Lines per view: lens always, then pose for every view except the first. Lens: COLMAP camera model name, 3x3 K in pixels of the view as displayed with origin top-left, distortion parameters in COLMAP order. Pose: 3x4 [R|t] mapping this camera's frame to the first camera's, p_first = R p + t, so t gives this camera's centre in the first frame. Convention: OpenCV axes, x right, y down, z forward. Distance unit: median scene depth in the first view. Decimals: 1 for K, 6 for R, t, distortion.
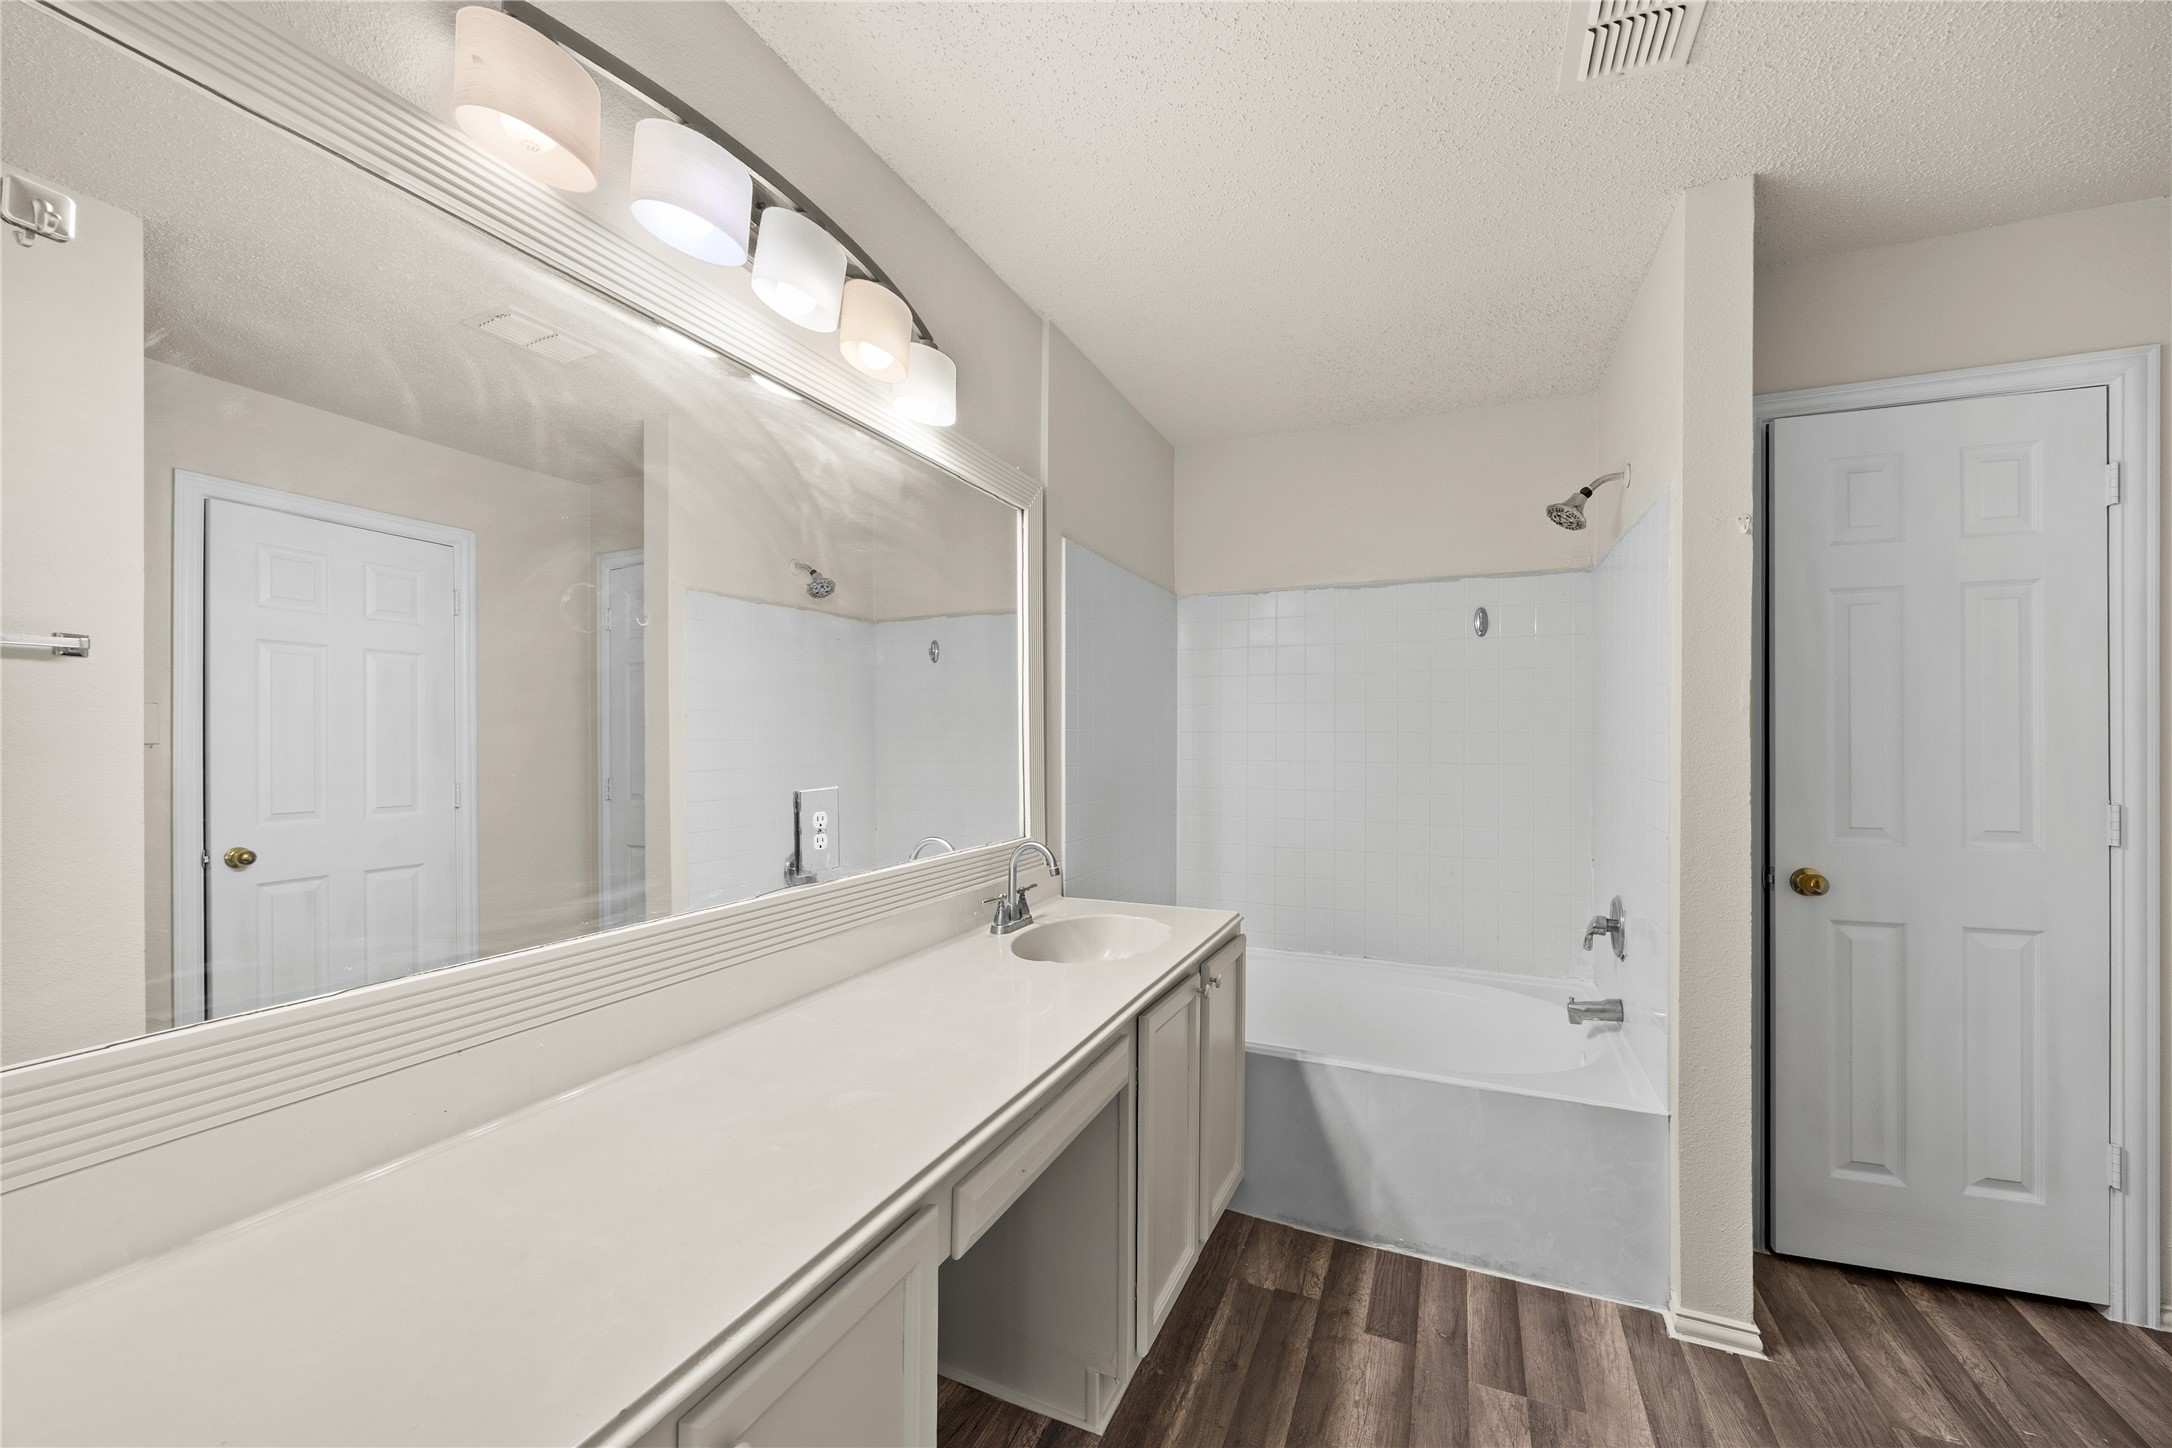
lens RADIAL K [[836.4, 0, 1085.0], [0, 836.4, 724.2], [0, 0, 1]] dist [-0.000011, 0.000012]
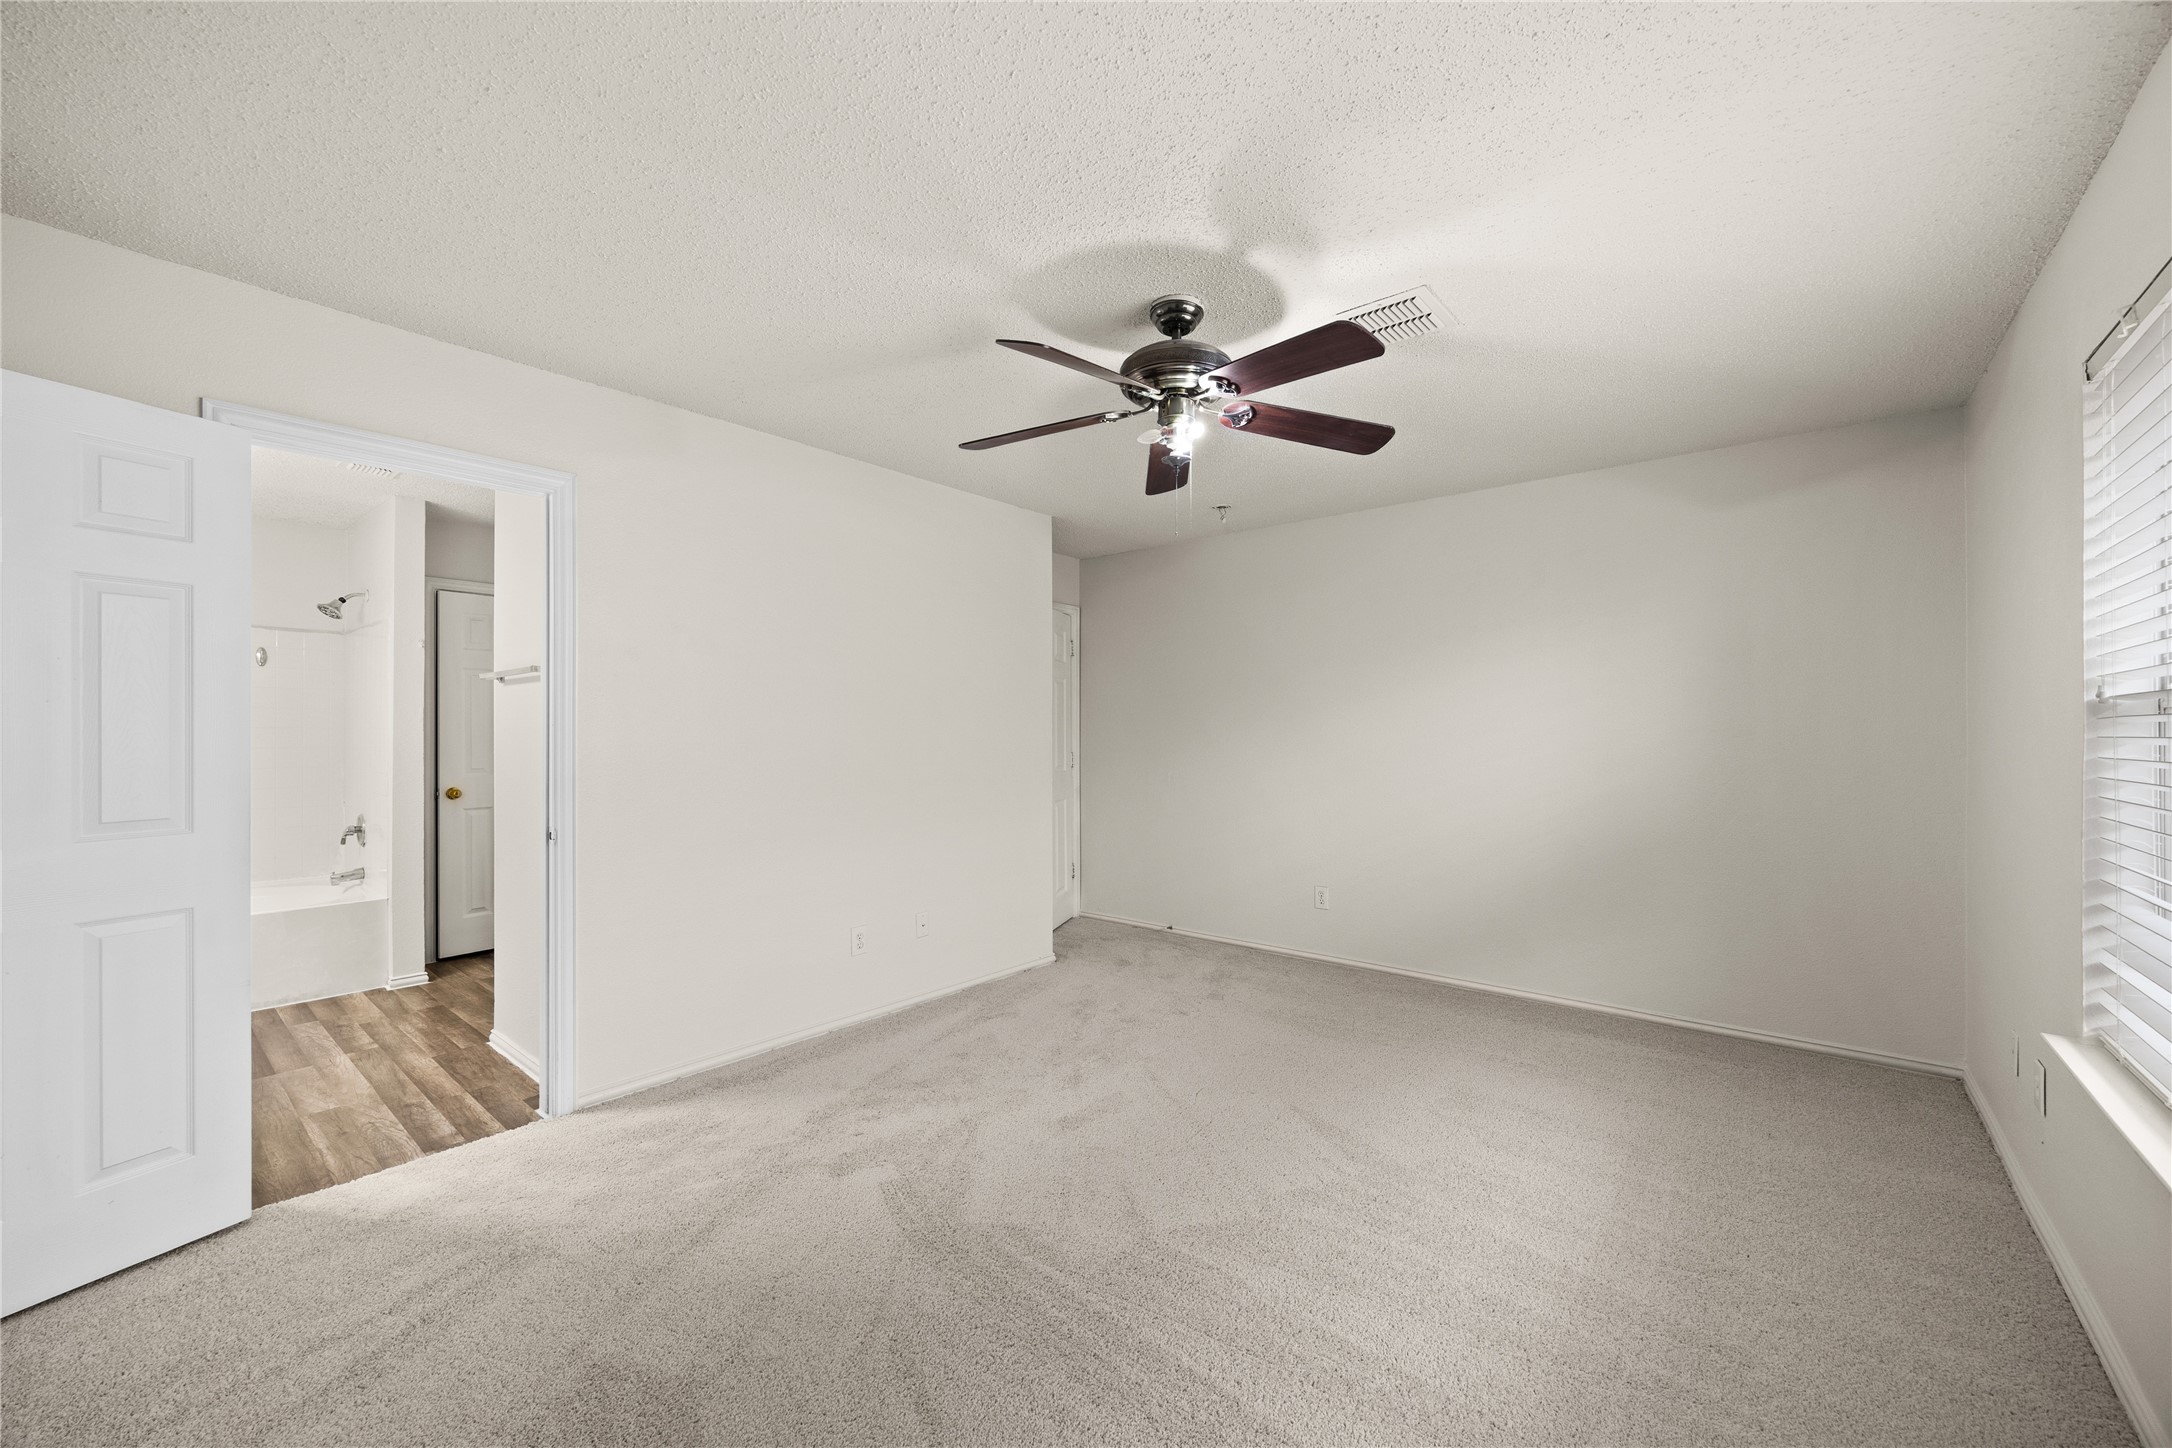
lens RADIAL K [[836.4, 0, 1083.0], [0, 836.4, 725.8], [0, 0, 1]] dist [-0.000011, 0.000012]
pose [[0.279010, 0.000557, 0.960288, -0.827362], [0.000444, 1.000000, -0.000709, 0.005492], [-0.960288, 0.000624, 0.279009, -1.253088]]
